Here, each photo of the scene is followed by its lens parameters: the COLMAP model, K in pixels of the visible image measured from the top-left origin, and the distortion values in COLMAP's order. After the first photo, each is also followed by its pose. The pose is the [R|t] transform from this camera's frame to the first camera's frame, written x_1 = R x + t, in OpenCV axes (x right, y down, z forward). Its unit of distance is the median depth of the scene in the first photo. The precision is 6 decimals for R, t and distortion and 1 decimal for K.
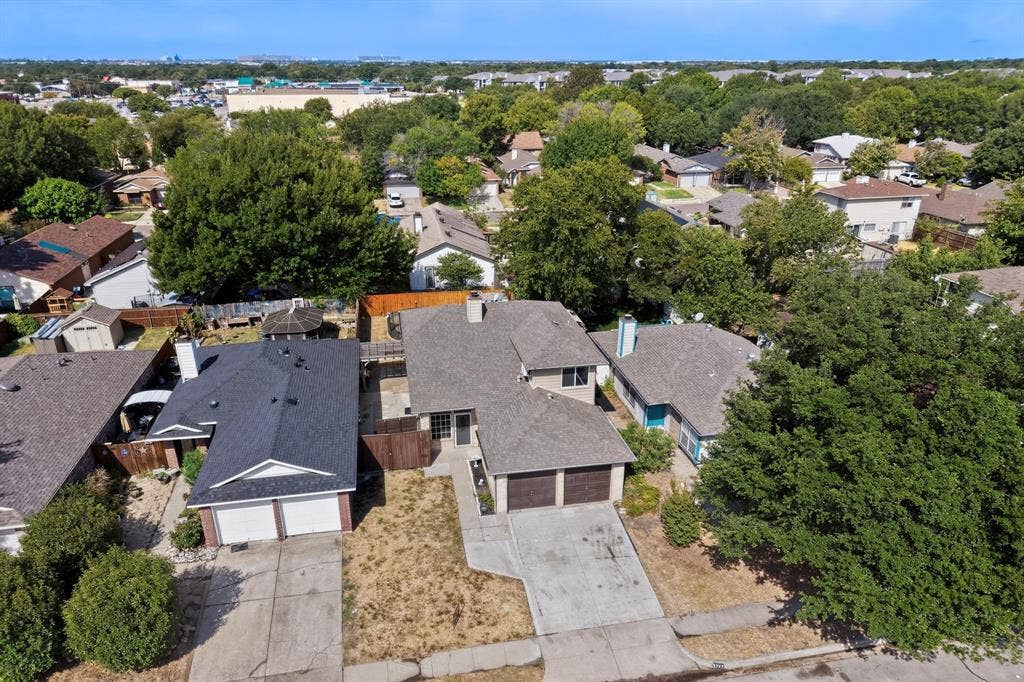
lens RADIAL K [[686.0, 0, 516.0], [0, 686.0, 345.5], [0, 0, 1]] dist [0.023939, -0.026248]
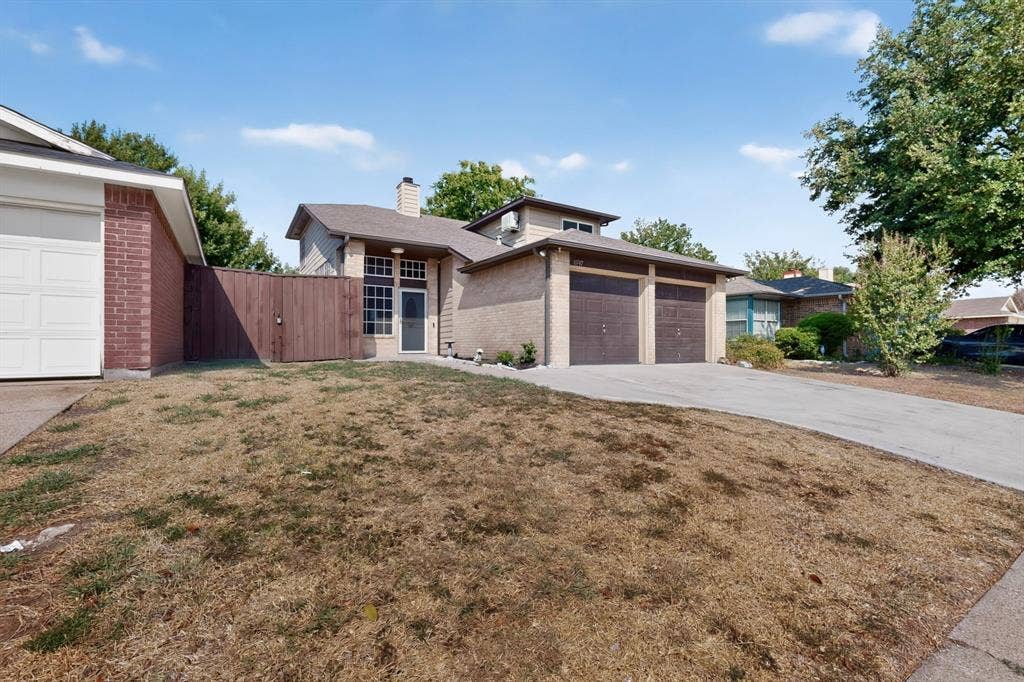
lens RADIAL K [[445.8, 0, 509.8], [0, 445.8, 337.3], [0, 0, 1]] dist [-0.001058, 0.000200]
pose [[0.936505, 0.002644, 0.350643, -0.136836], [0.132657, 0.922980, -0.361262, 0.292040], [-0.324592, 0.384839, 0.864025, 0.663496]]
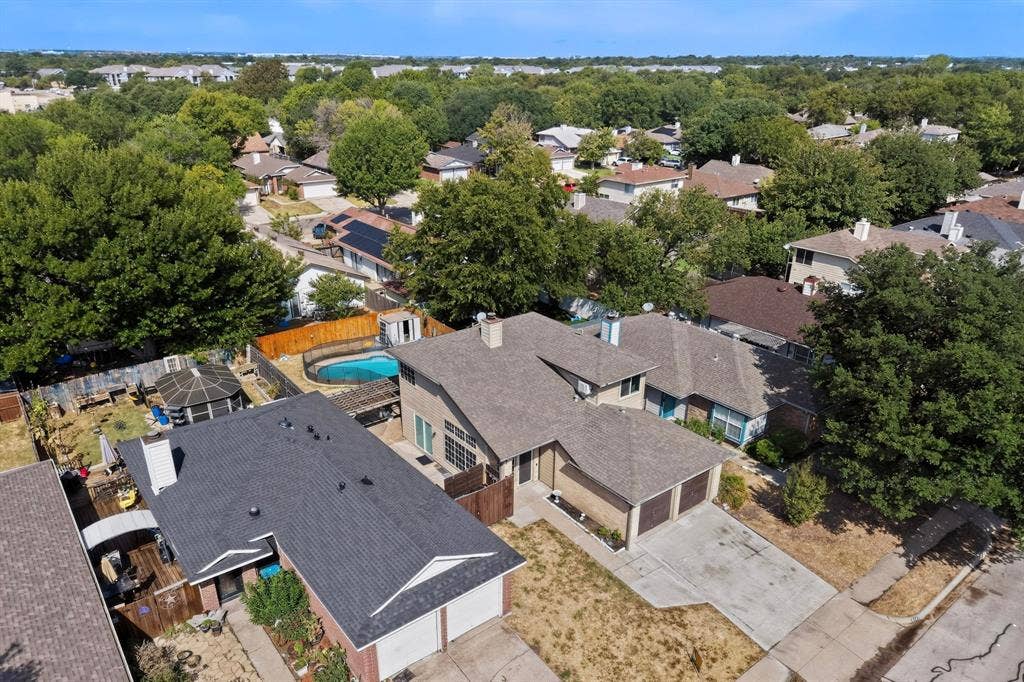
lens RADIAL K [[686.0, 0, 512.2], [0, 686.0, 348.2], [0, 0, 1]] dist [0.023939, -0.026248]
pose [[0.892730, -0.166371, 0.418753, -0.459017], [0.162119, 0.985698, 0.046002, -0.077850], [-0.420418, 0.026821, 0.906934, 0.183540]]
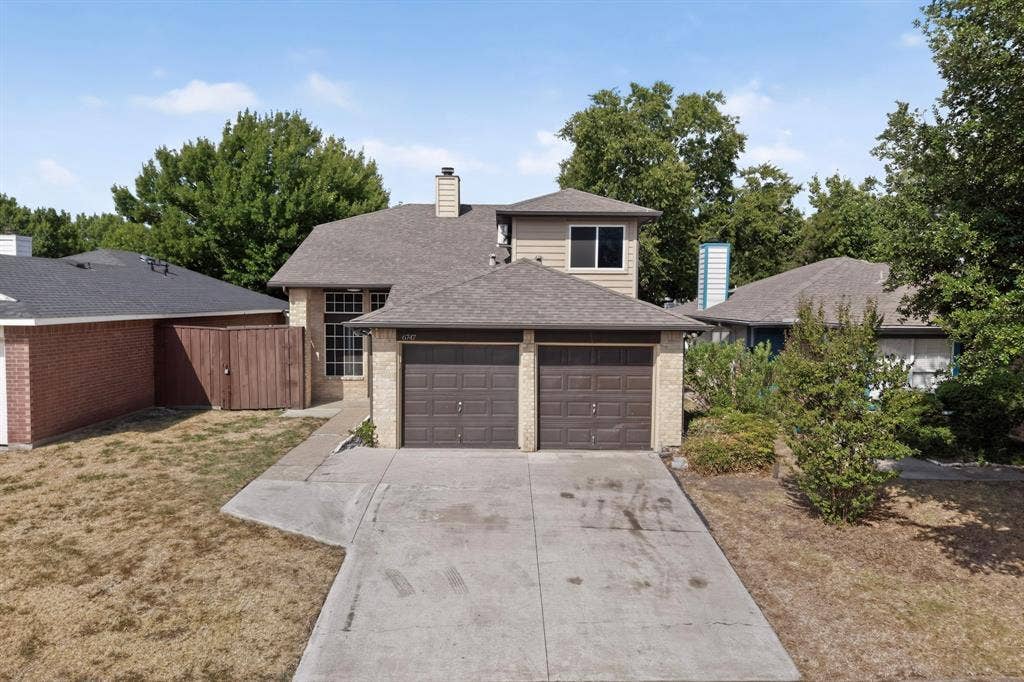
lens RADIAL K [[686.0, 0, 515.0], [0, 686.0, 338.3], [0, 0, 1]] dist [0.023939, -0.026248]
pose [[0.983762, 0.012272, -0.179060, 0.117526], [-0.068360, 0.948082, -0.310594, 0.271141], [0.165952, 0.317790, 0.933525, 0.529034]]
